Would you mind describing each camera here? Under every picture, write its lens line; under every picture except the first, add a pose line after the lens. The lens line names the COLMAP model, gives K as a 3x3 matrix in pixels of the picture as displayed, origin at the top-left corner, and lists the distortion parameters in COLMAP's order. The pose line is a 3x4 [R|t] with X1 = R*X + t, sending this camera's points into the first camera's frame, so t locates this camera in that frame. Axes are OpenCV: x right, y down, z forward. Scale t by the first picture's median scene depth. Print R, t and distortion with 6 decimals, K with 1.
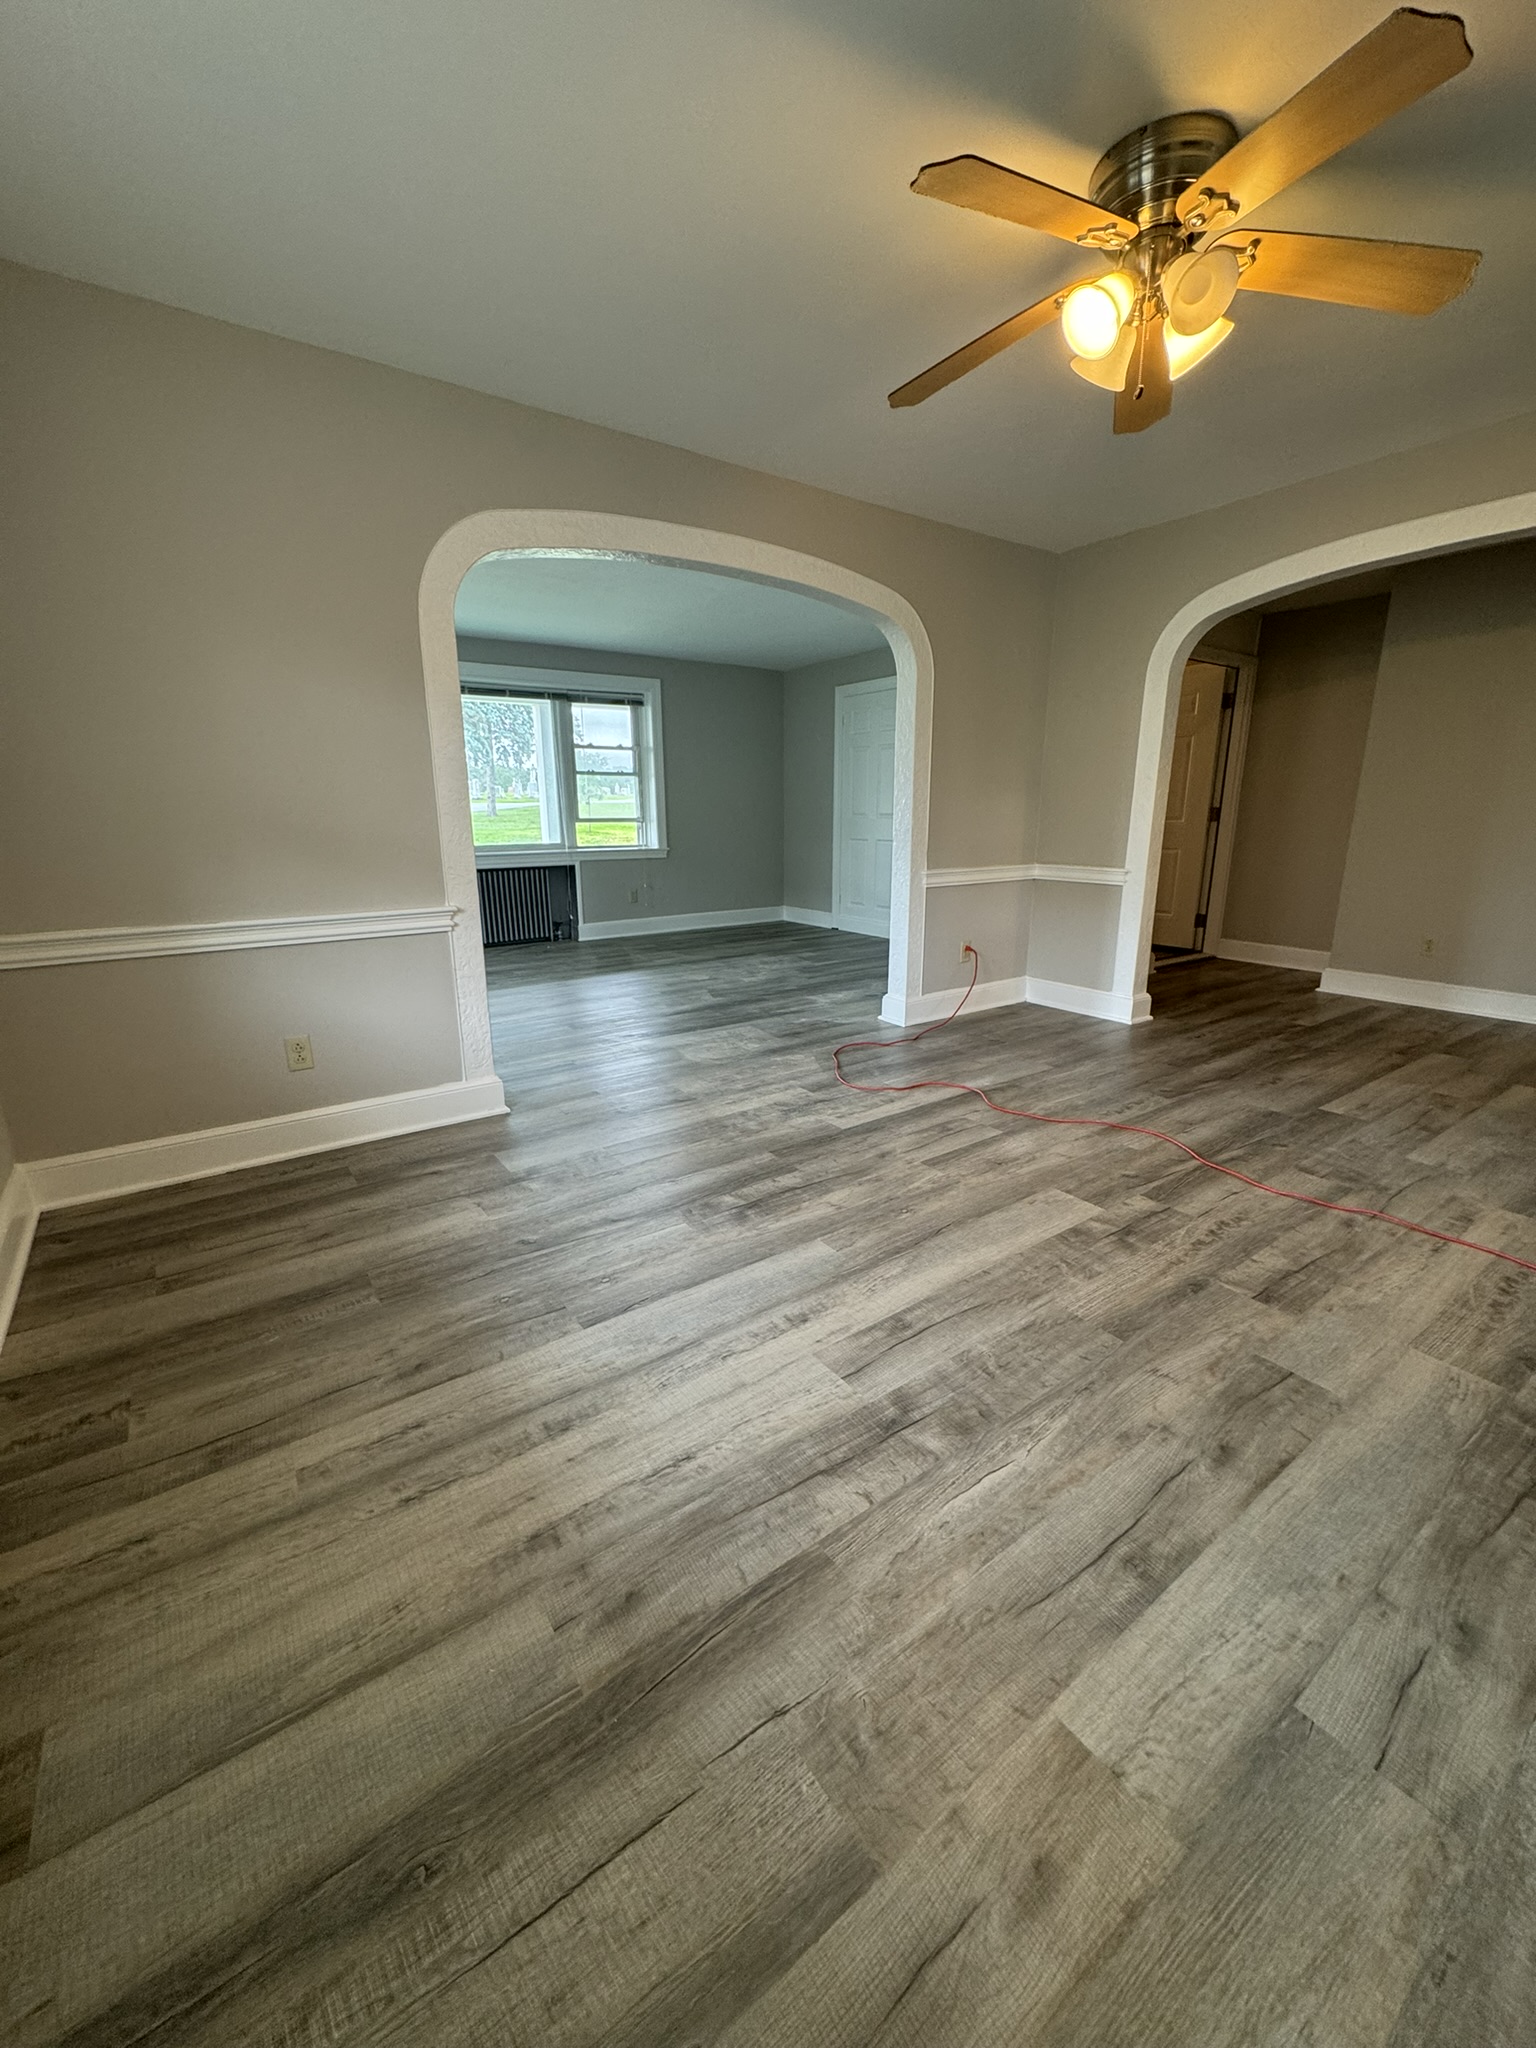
lens RADIAL K [[818.5, 0, 771.1], [0, 818.5, 1025.1], [0, 0, 1]] dist [-0.008033, 0.002078]
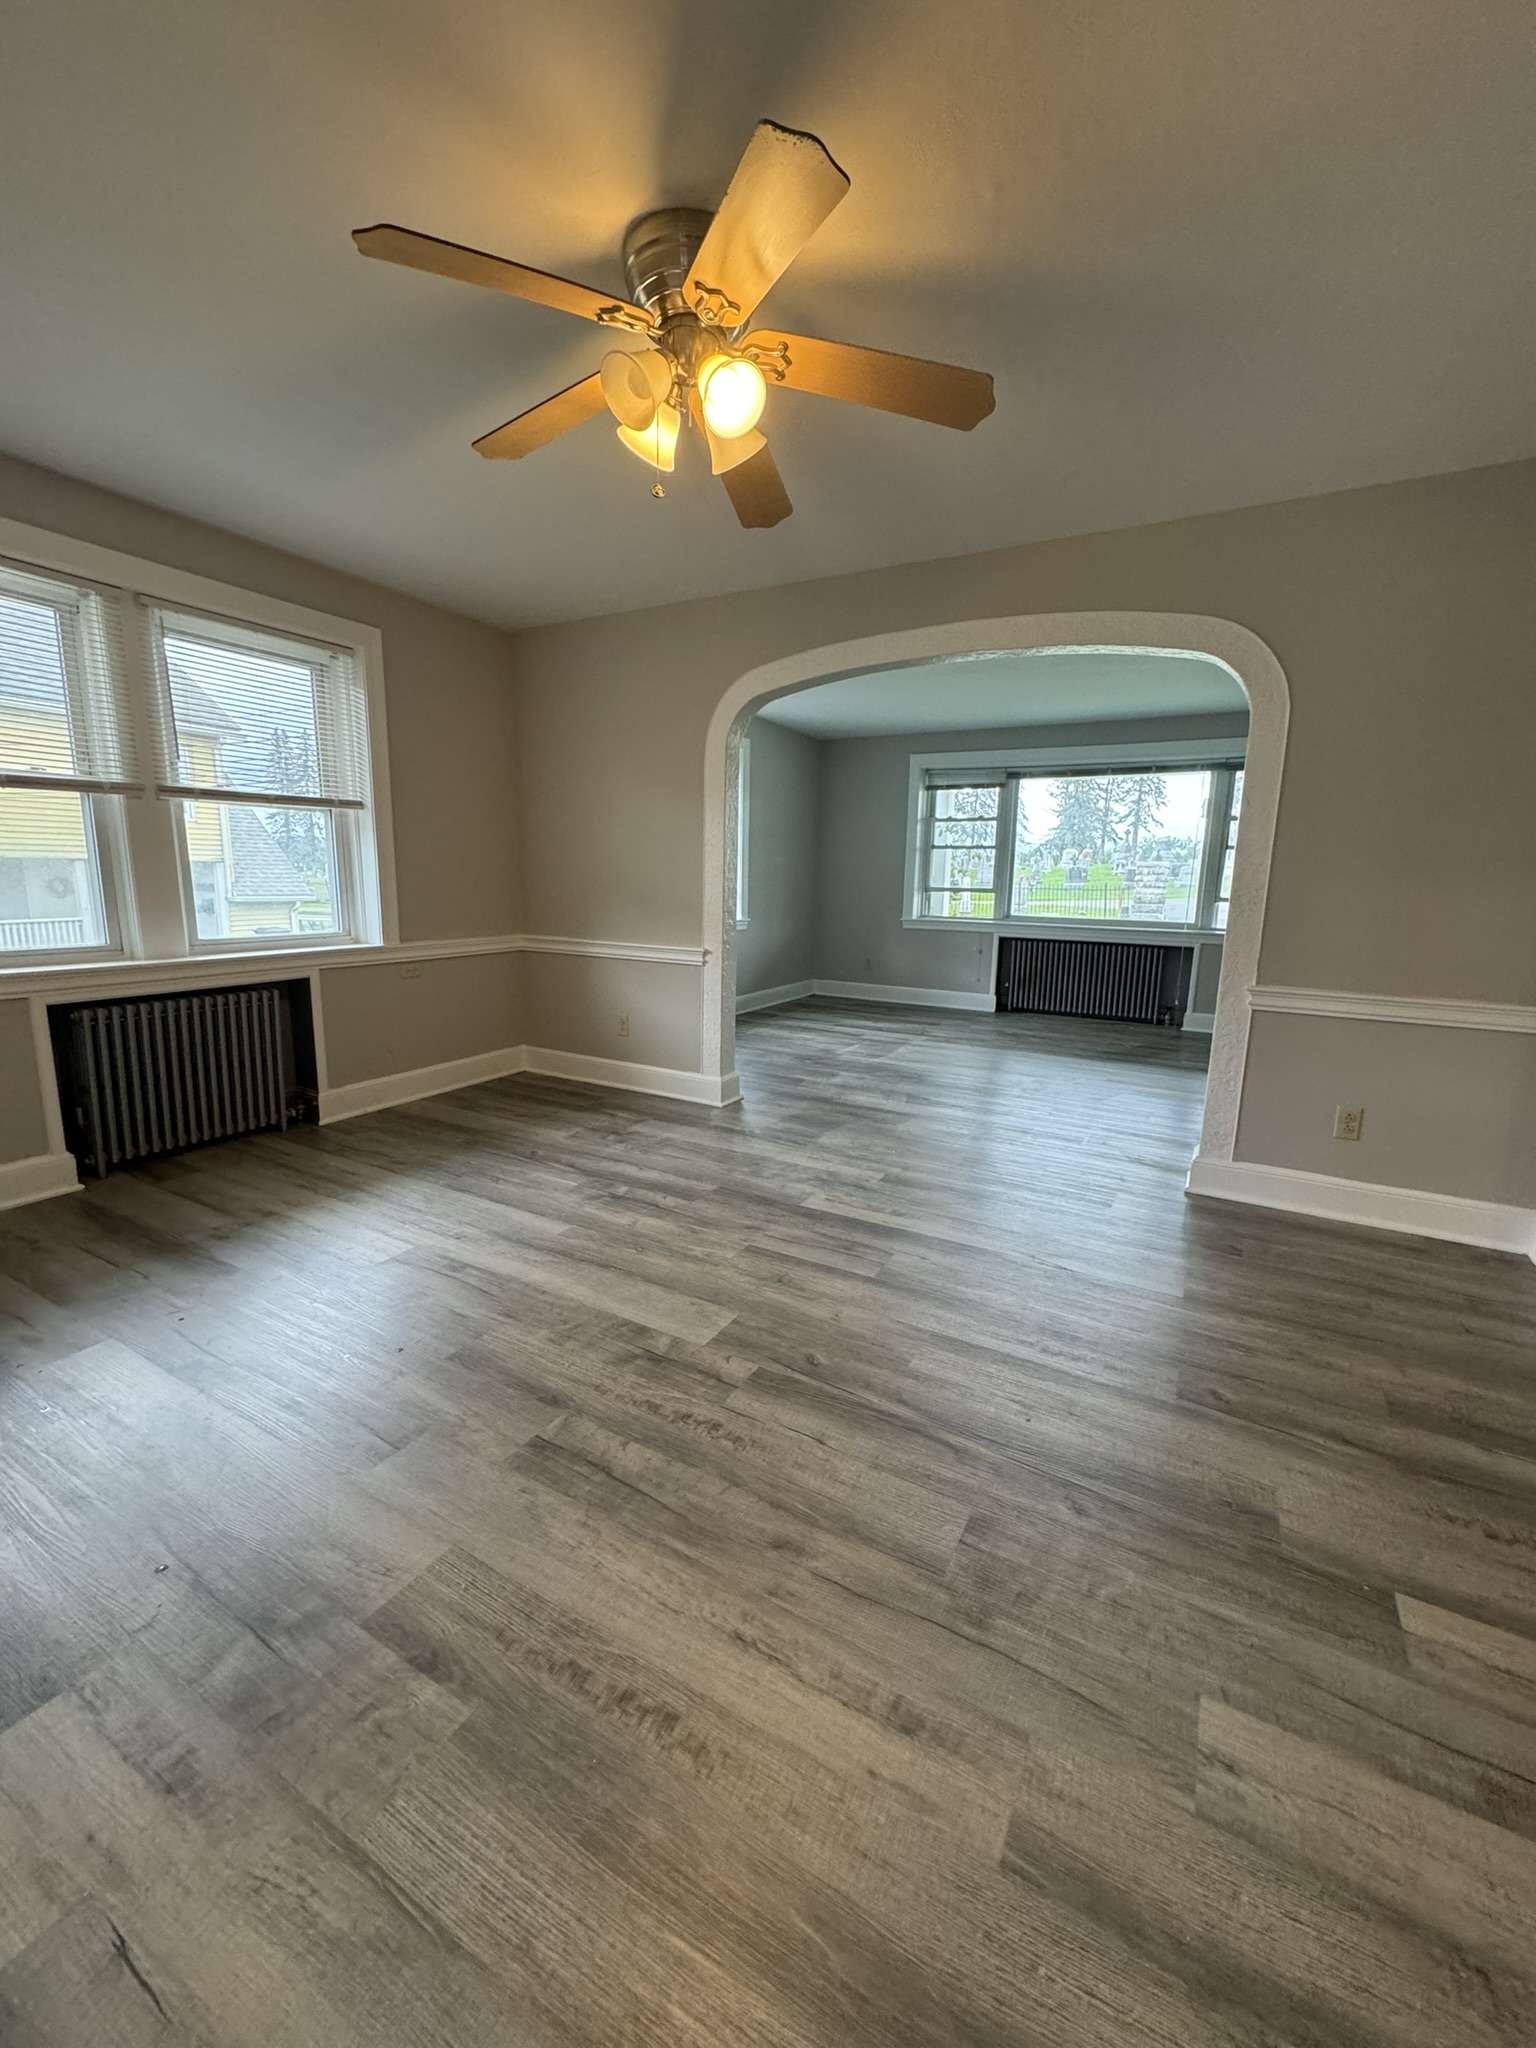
lens RADIAL K [[818.5, 0, 769.4], [0, 818.5, 1016.6], [0, 0, 1]] dist [-0.008033, 0.002078]
pose [[0.421989, 0.171334, -0.890264, 1.079586], [-0.252423, 0.965354, 0.066136, -0.177467], [0.870751, 0.196814, 0.450617, 0.555603]]
